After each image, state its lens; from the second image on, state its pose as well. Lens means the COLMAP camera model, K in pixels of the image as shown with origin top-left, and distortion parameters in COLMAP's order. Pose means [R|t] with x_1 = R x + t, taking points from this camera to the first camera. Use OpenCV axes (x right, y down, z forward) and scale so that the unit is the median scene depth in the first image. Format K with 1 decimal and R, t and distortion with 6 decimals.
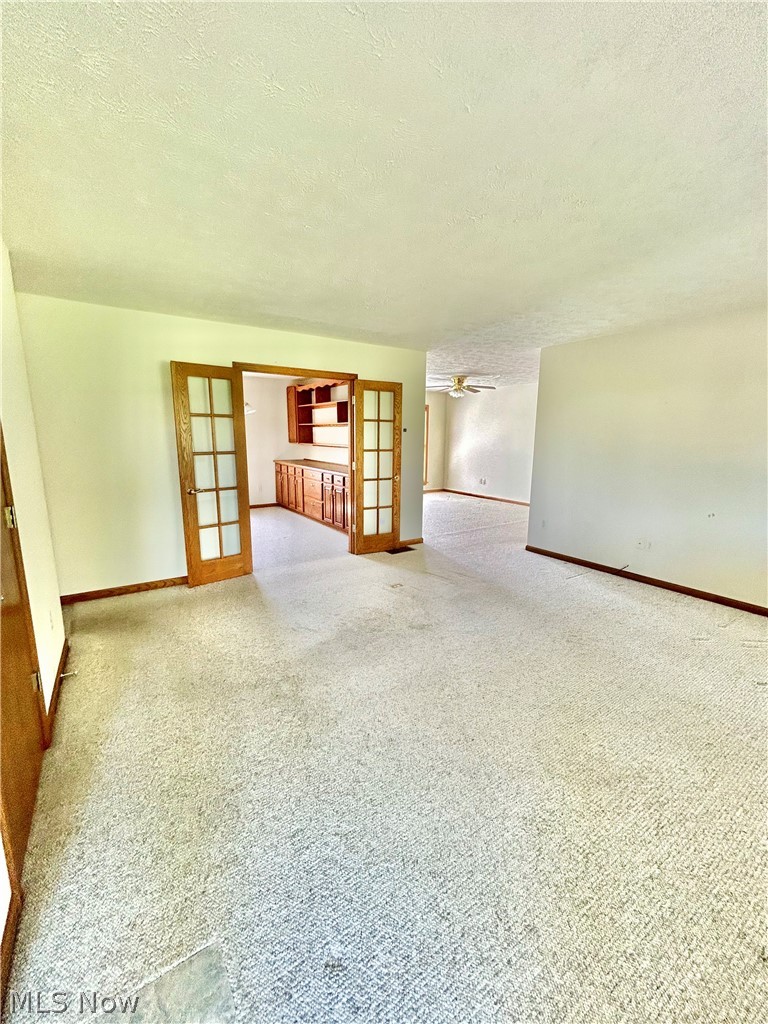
lens RADIAL K [[414.3, 0, 383.0], [0, 414.3, 513.0], [0, 0, 1]] dist [0.000658, -0.000379]
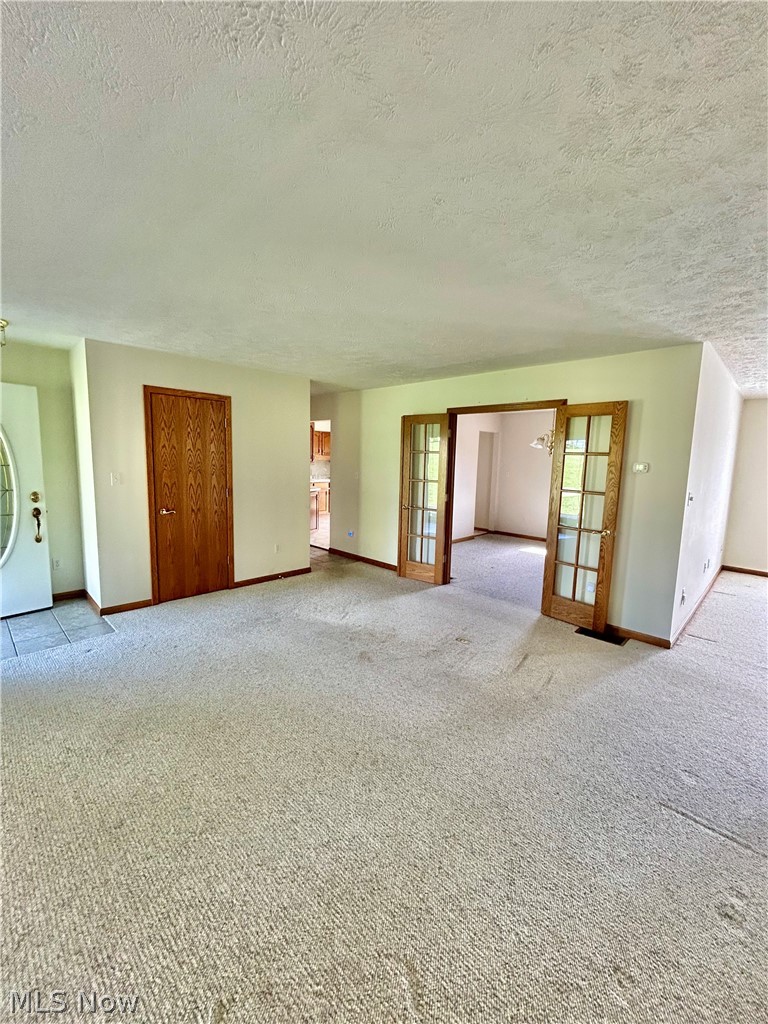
lens RADIAL K [[414.3, 0, 387.7], [0, 414.3, 510.2], [0, 0, 1]] dist [0.000658, -0.000379]
pose [[0.211874, 0.117747, -0.970178, 0.738297], [-0.205257, 0.975935, 0.073620, -0.112134], [0.955499, 0.183537, 0.230943, 0.538434]]
